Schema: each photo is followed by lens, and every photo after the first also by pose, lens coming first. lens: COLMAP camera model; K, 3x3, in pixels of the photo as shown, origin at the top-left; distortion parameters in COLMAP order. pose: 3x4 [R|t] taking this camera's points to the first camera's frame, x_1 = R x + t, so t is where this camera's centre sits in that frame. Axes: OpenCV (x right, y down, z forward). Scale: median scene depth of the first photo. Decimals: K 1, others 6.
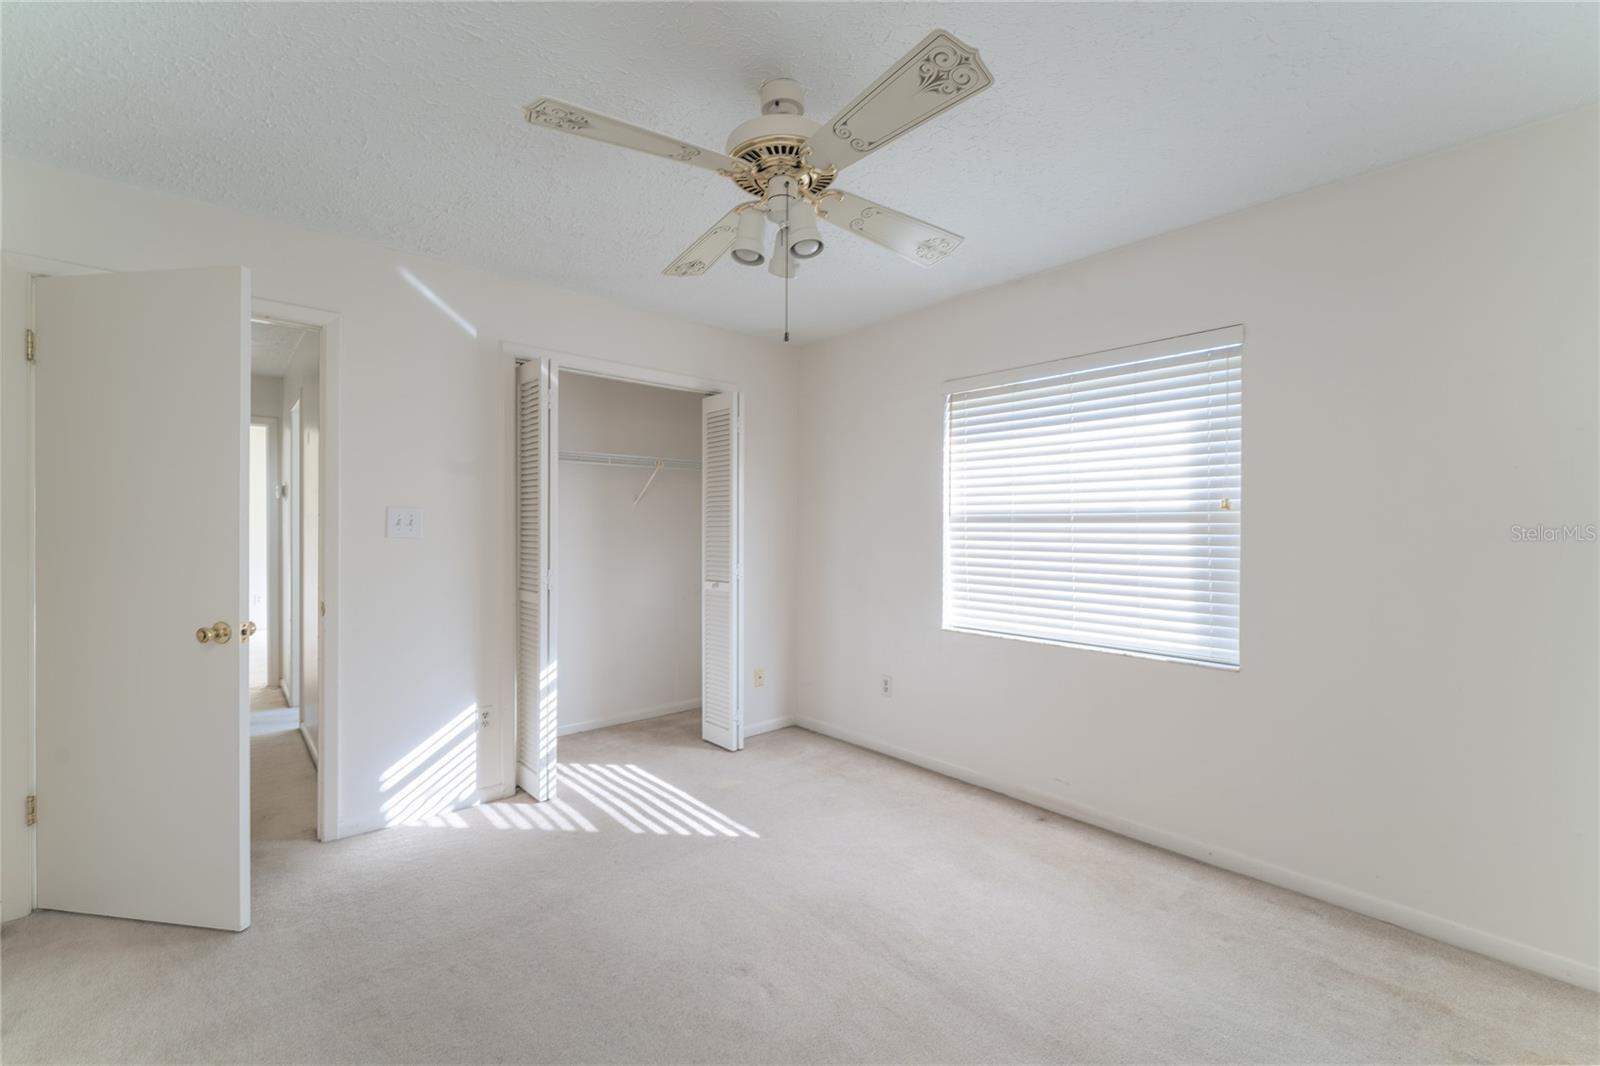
lens RADIAL K [[674.9, 0, 800.0], [0, 674.9, 533.0], [0, 0, 1]] dist [0.000664, 0.000069]
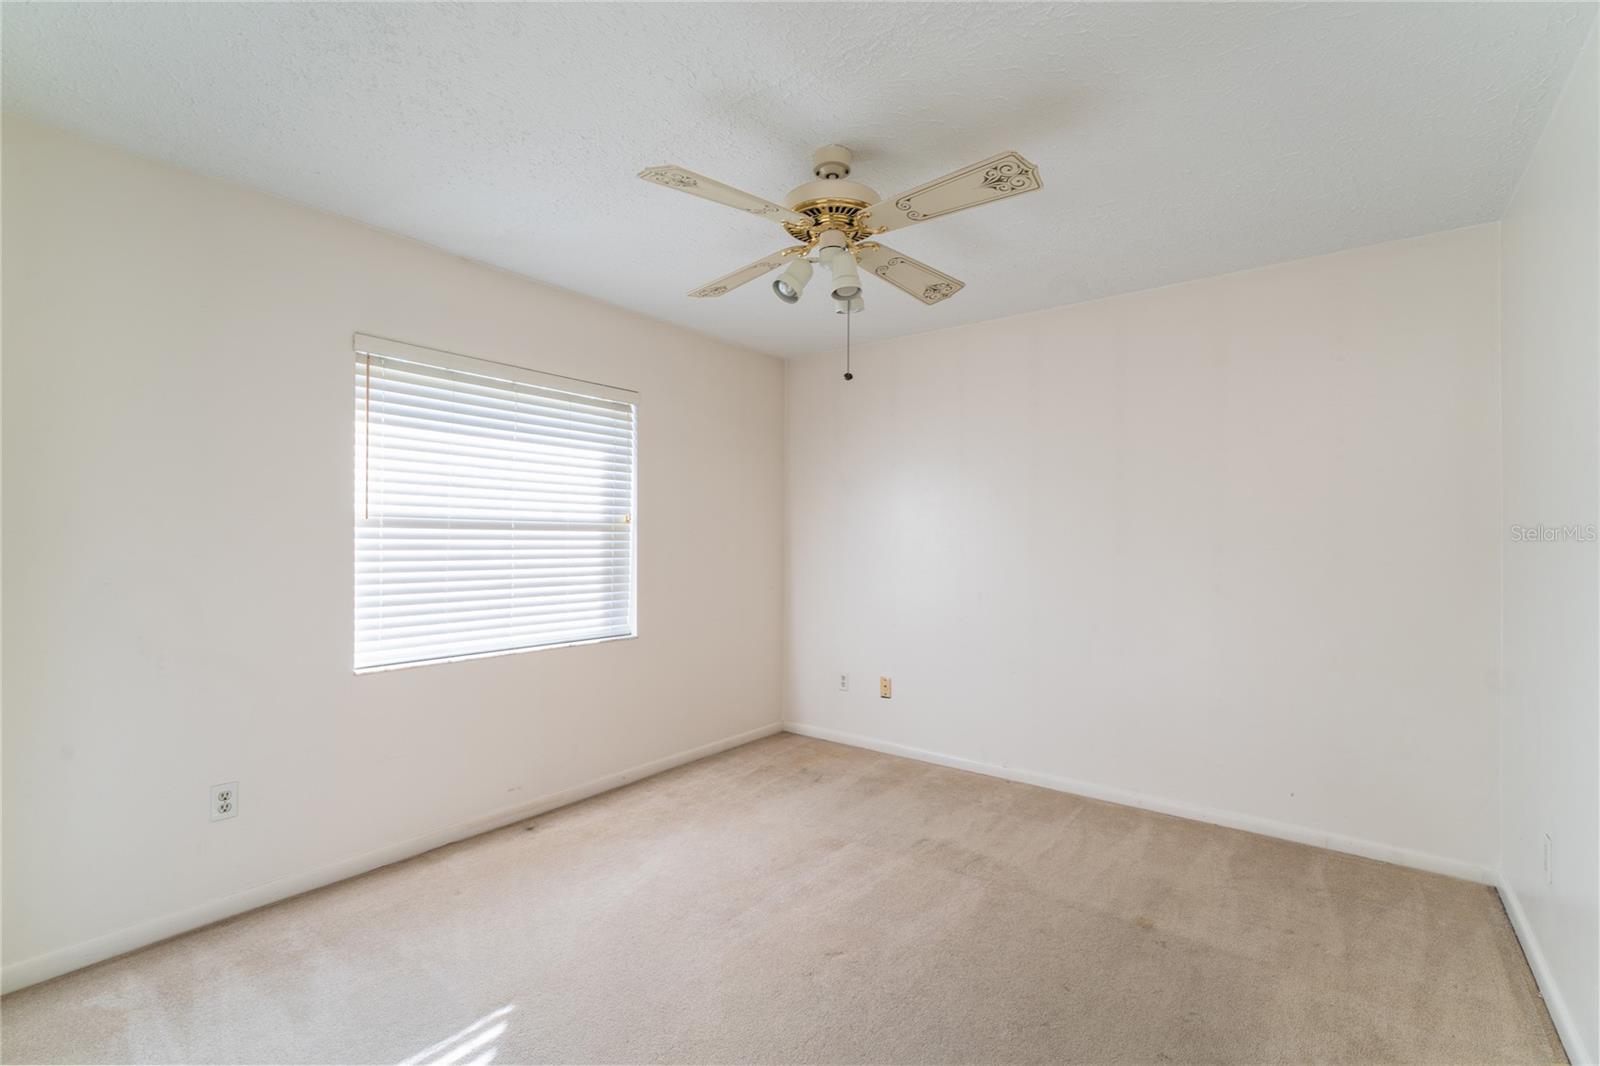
lens RADIAL K [[725.5, 0, 792.5], [0, 725.5, 544.1], [0, 0, 1]] dist [0.001474, 0.000261]
pose [[-0.194590, -0.003438, 0.980879, -0.748776], [0.007735, 0.999957, 0.005039, 0.003687], [-0.980854, 0.008567, -0.194555, 0.811453]]
